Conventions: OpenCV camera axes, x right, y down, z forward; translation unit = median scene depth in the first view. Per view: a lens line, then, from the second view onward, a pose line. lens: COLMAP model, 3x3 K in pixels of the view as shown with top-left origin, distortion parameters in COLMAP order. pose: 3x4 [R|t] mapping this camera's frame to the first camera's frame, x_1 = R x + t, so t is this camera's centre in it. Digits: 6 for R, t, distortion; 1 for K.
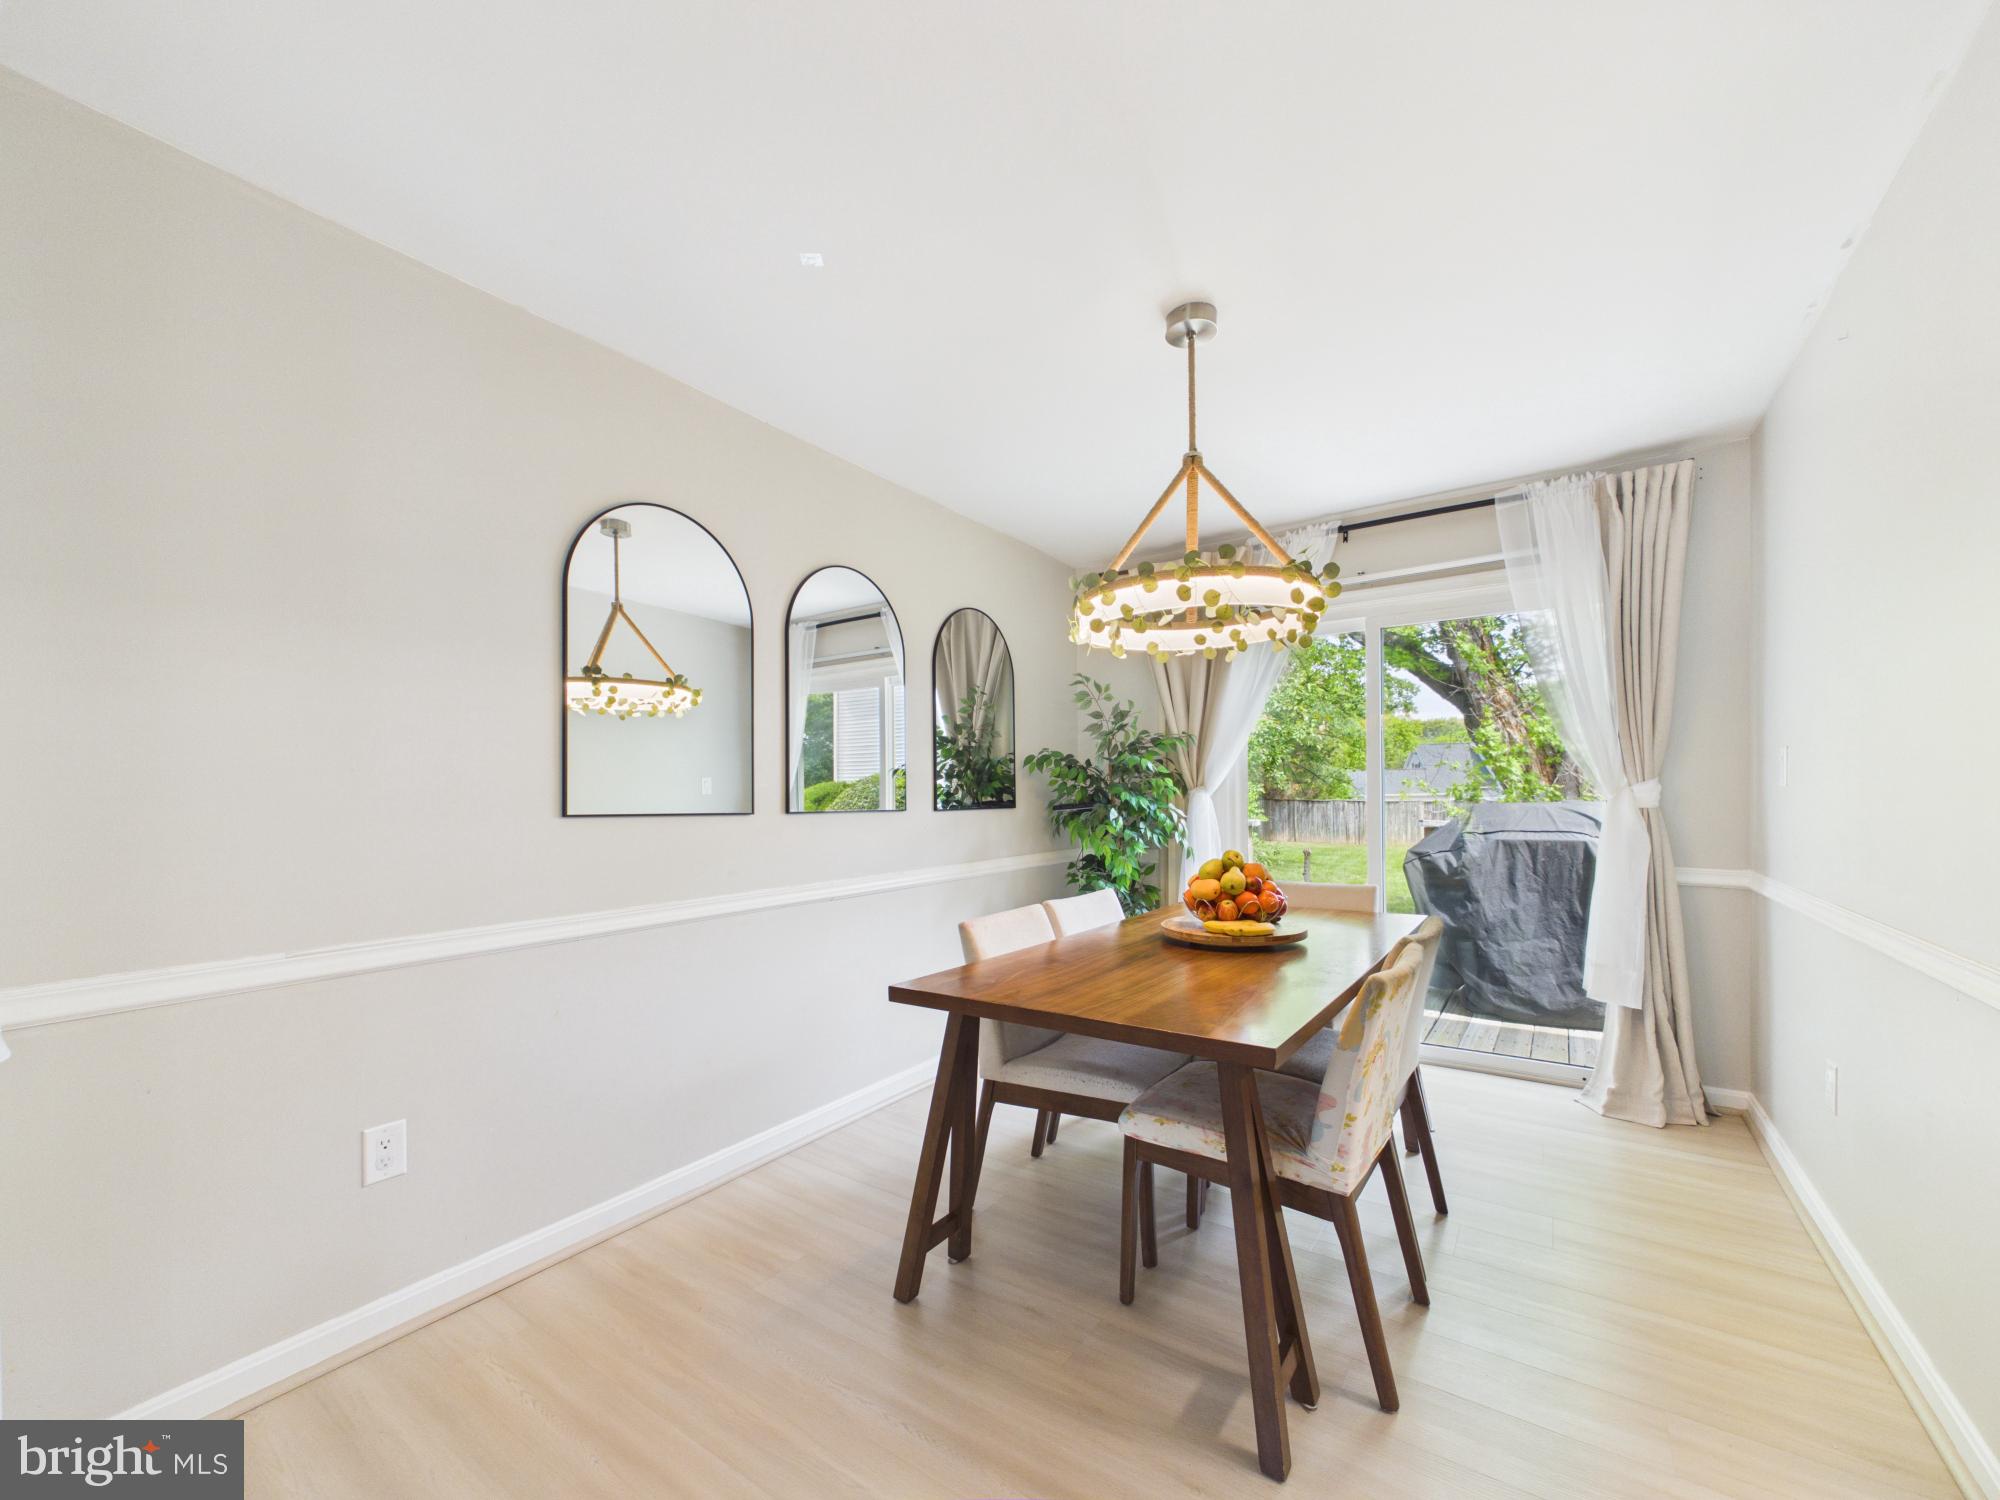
lens RADIAL K [[801.0, 0, 999.1], [0, 801.0, 790.8], [0, 0, 1]] dist [0.001841, 0.000304]
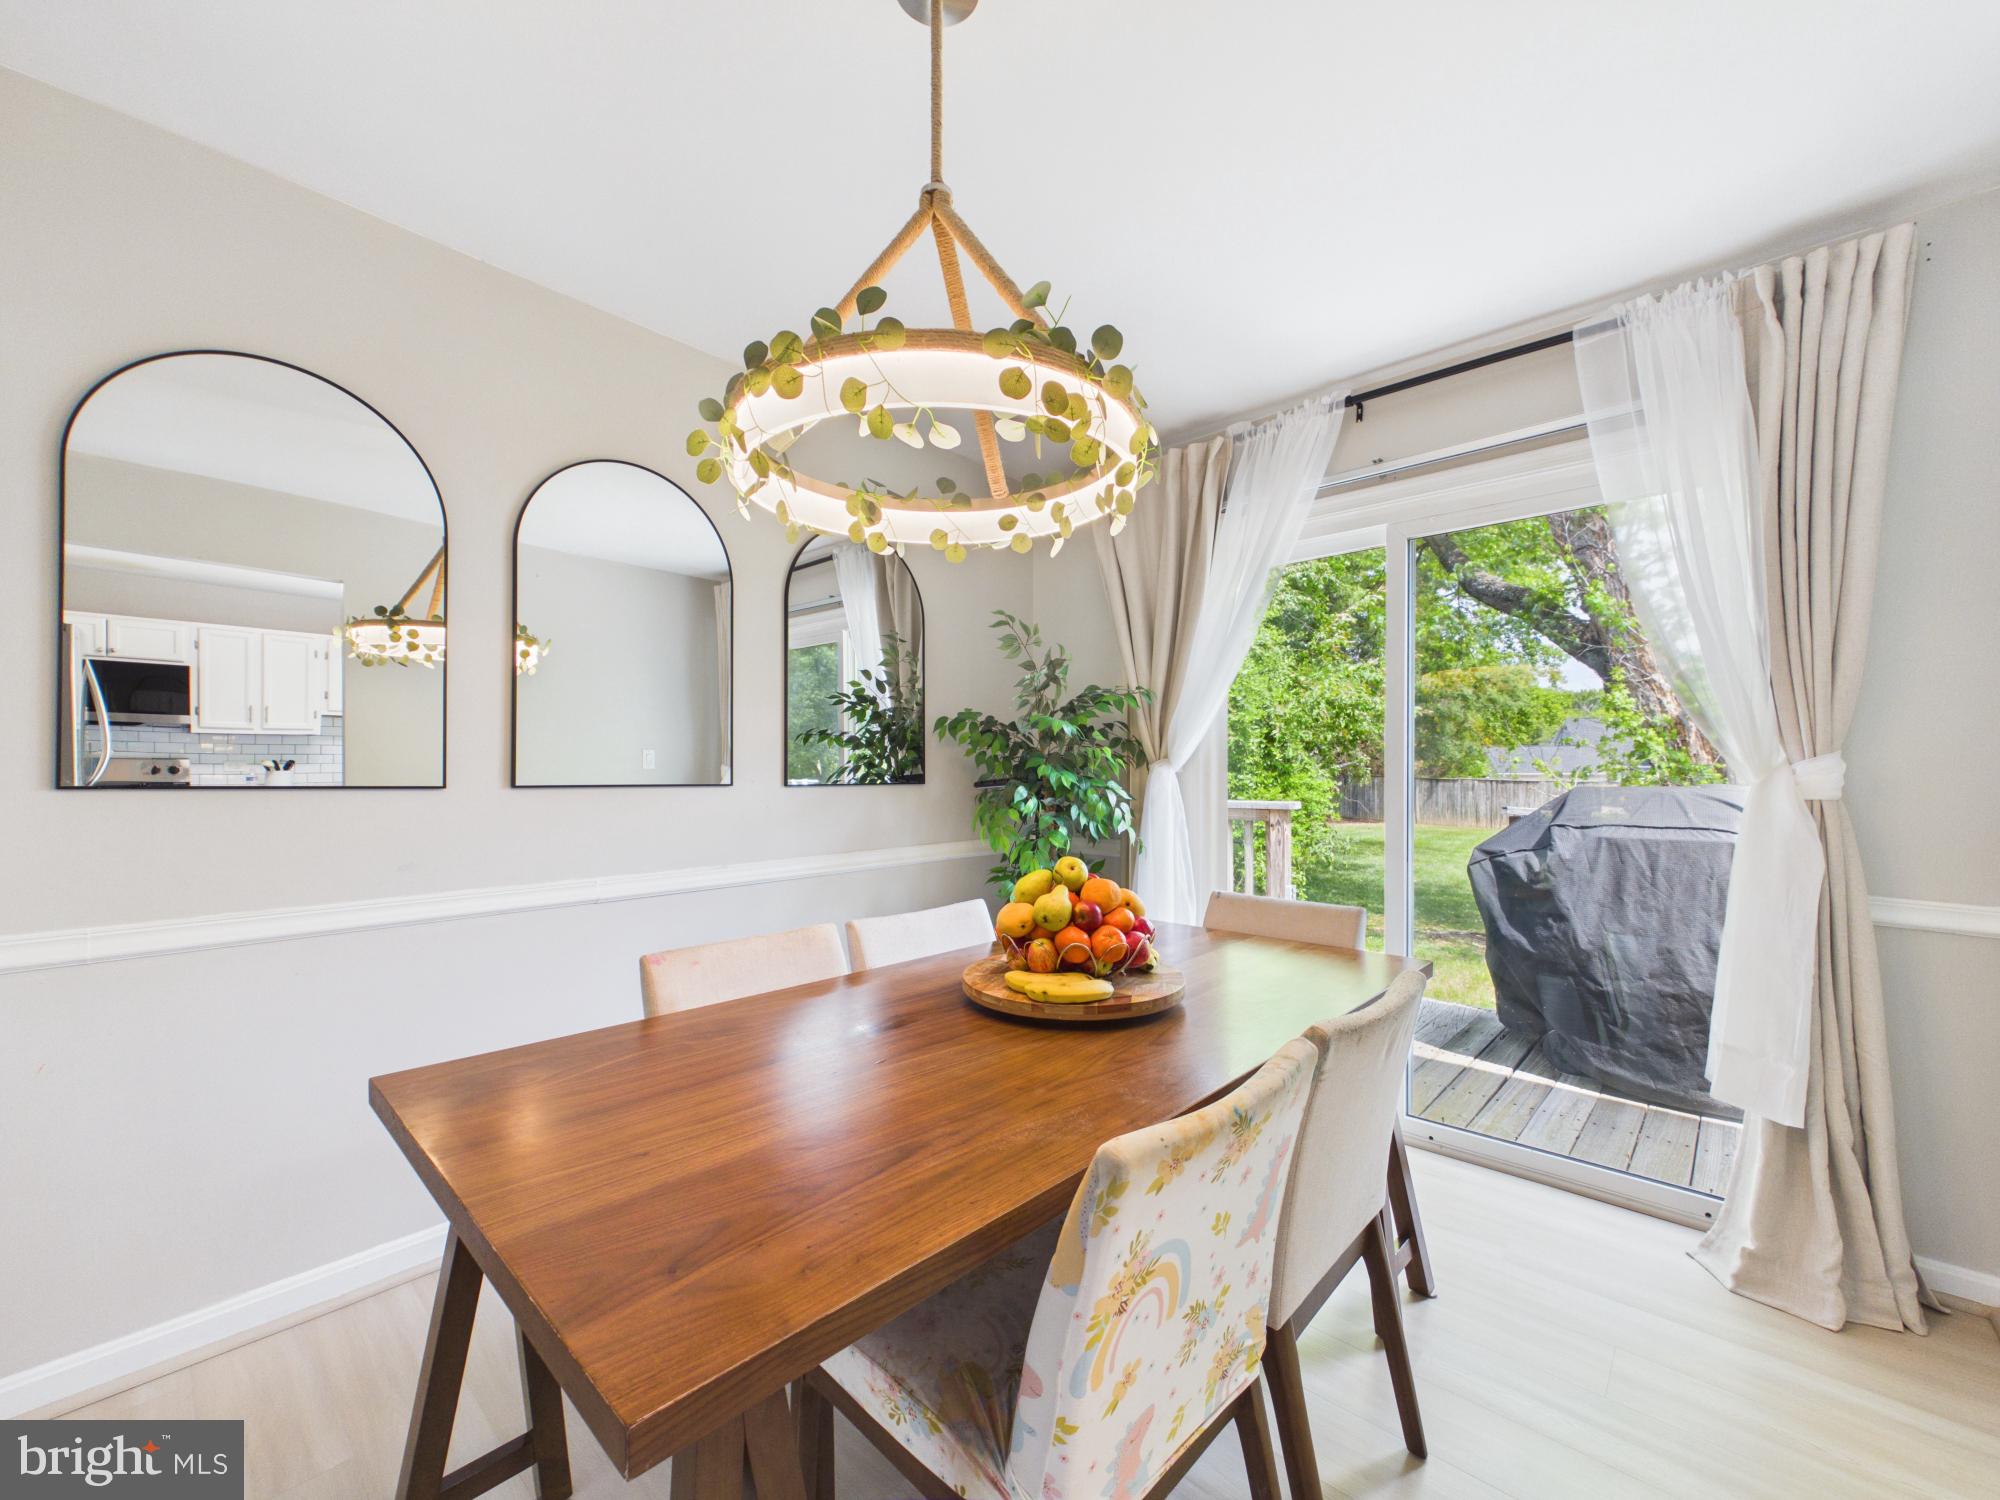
lens RADIAL K [[801.8, 0, 999.8], [0, 801.8, 765.7], [0, 0, 1]] dist [0.002099, -0.000157]
pose [[0.990393, 0.011891, -0.137772, 0.245513], [-0.011542, 0.999928, 0.003327, 0.000060], [0.137802, -0.001705, 0.990458, 0.275577]]
